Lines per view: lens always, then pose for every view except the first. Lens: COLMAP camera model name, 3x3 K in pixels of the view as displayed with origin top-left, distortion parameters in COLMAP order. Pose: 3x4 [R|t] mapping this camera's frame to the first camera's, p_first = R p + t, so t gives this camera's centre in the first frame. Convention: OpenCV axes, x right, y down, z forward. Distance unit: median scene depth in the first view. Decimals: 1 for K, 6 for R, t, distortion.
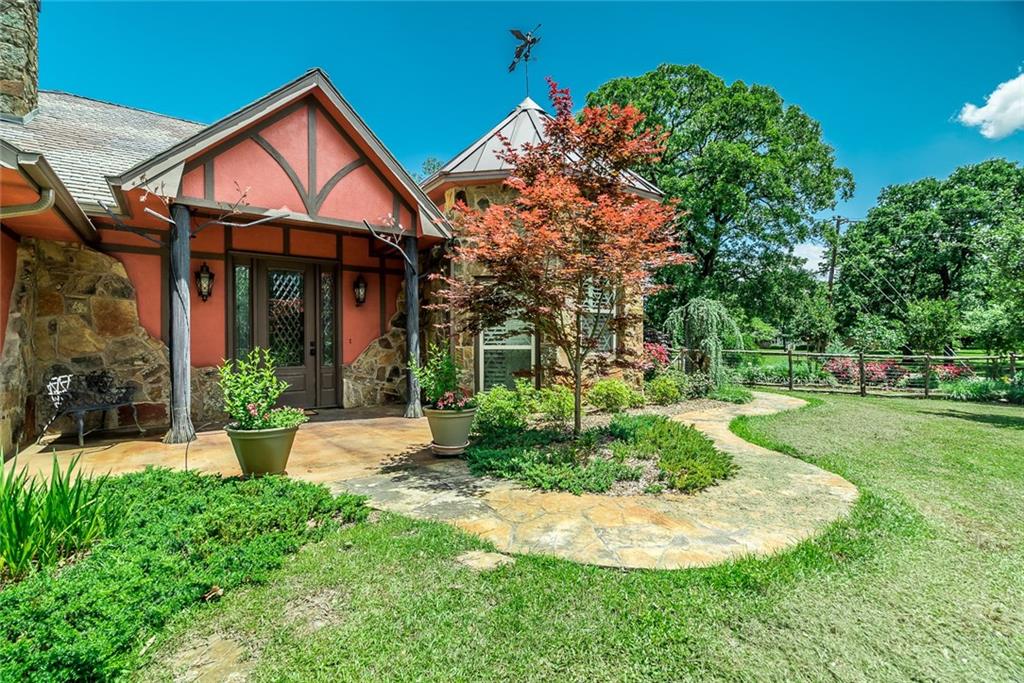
lens RADIAL K [[464.3, 0, 515.3], [0, 464.3, 344.4], [0, 0, 1]] dist [-0.011022, 0.001518]
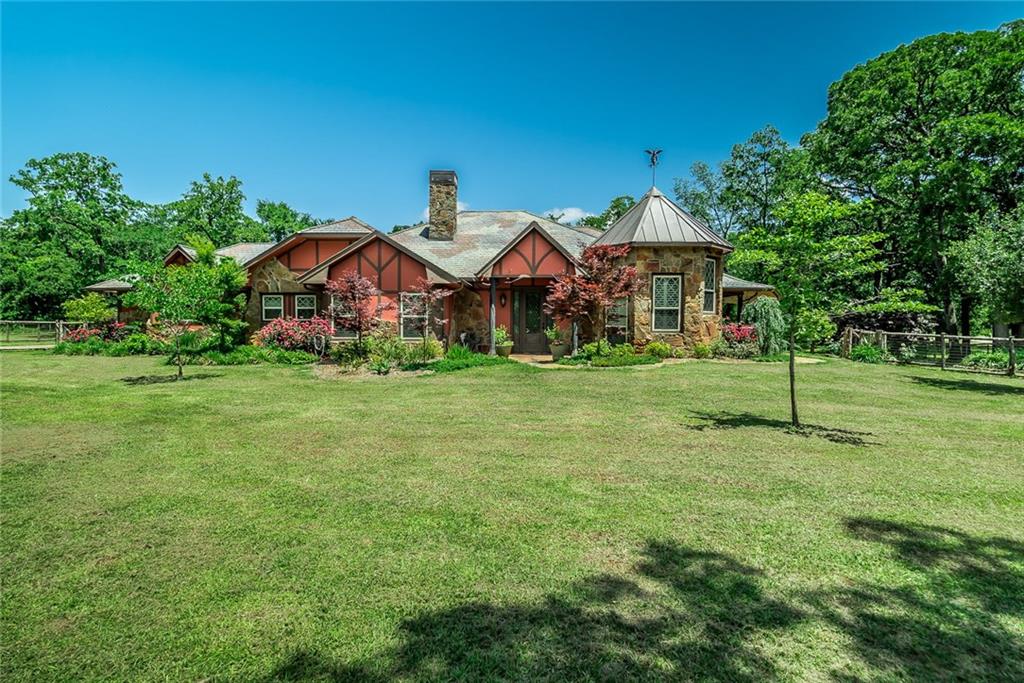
lens RADIAL K [[470.1, 0, 510.5], [0, 470.1, 339.6], [0, 0, 1]] dist [0.001676, 0.000067]
pose [[0.784180, 0.028015, -0.619900, 1.134532], [-0.009930, 0.999419, 0.032606, 0.002000], [0.620454, -0.019413, 0.784003, -1.193163]]
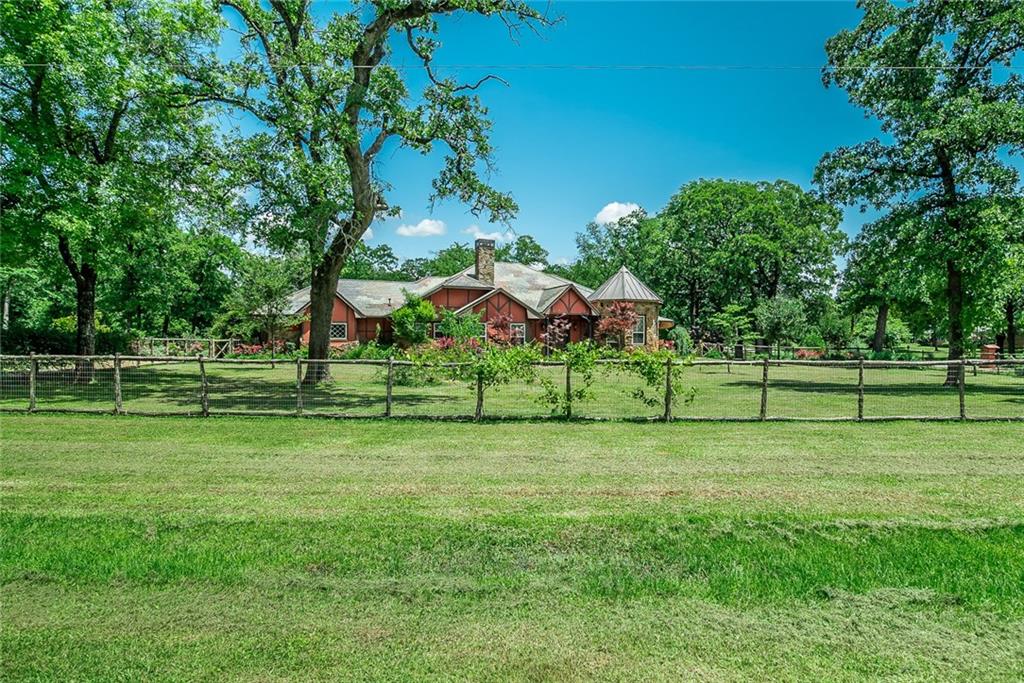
lens RADIAL K [[464.3, 0, 513.7], [0, 464.3, 339.3], [0, 0, 1]] dist [-0.011022, 0.001518]
pose [[0.946058, 0.011273, -0.323800, 0.562295], [-0.008432, 0.999913, 0.010178, -0.060582], [0.323887, -0.006898, 0.946071, -3.684297]]
